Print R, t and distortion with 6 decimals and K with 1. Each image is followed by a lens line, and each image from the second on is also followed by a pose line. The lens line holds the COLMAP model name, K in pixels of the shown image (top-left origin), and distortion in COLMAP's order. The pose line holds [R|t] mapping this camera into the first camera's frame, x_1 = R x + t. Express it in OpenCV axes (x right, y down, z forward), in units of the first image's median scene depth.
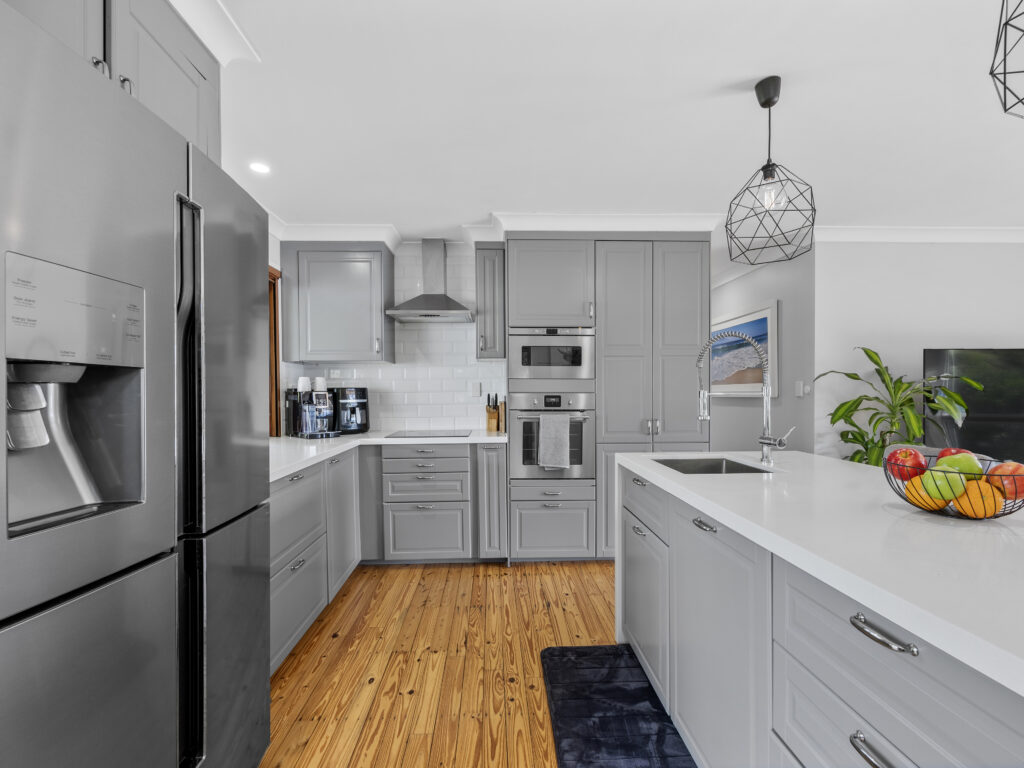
lens RADIAL K [[465.2, 0, 512.1], [0, 465.2, 386.7], [0, 0, 1]] dist [0.001134, -0.000191]
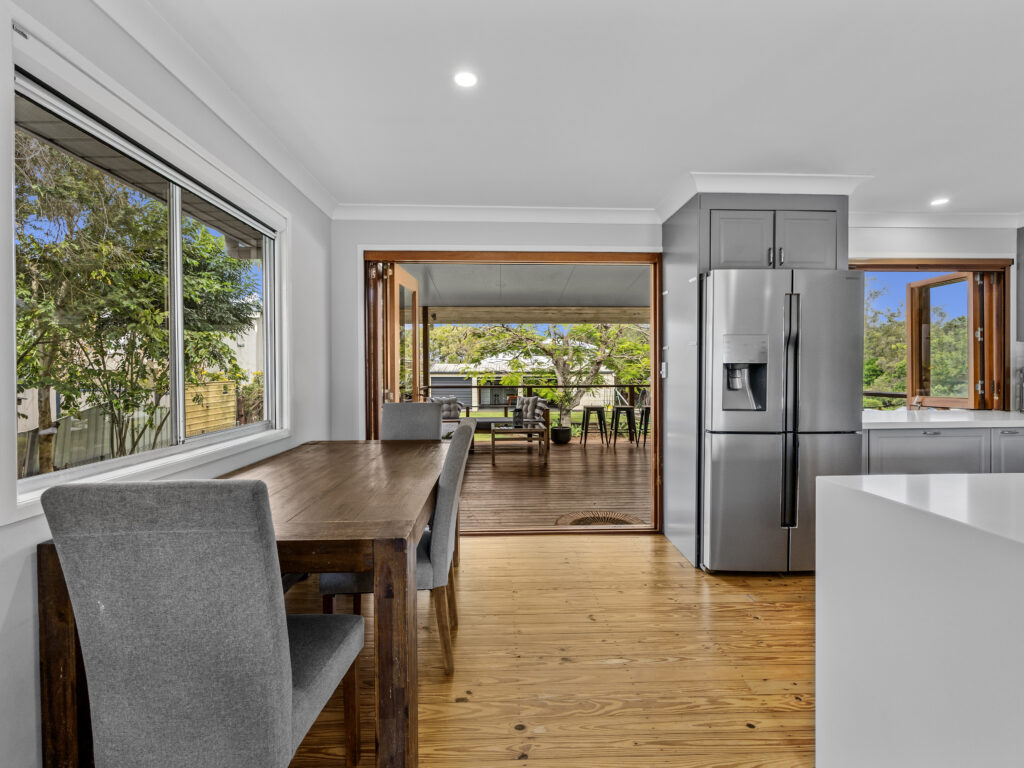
lens RADIAL K [[465.2, 0, 509.0], [0, 465.2, 377.7], [0, 0, 1]] dist [0.001134, -0.000191]
pose [[-0.012556, 0.010977, -0.999861, 2.037058], [0.002980, 0.999936, 0.010940, 0.013533], [0.999917, -0.002842, -0.012587, -0.533233]]
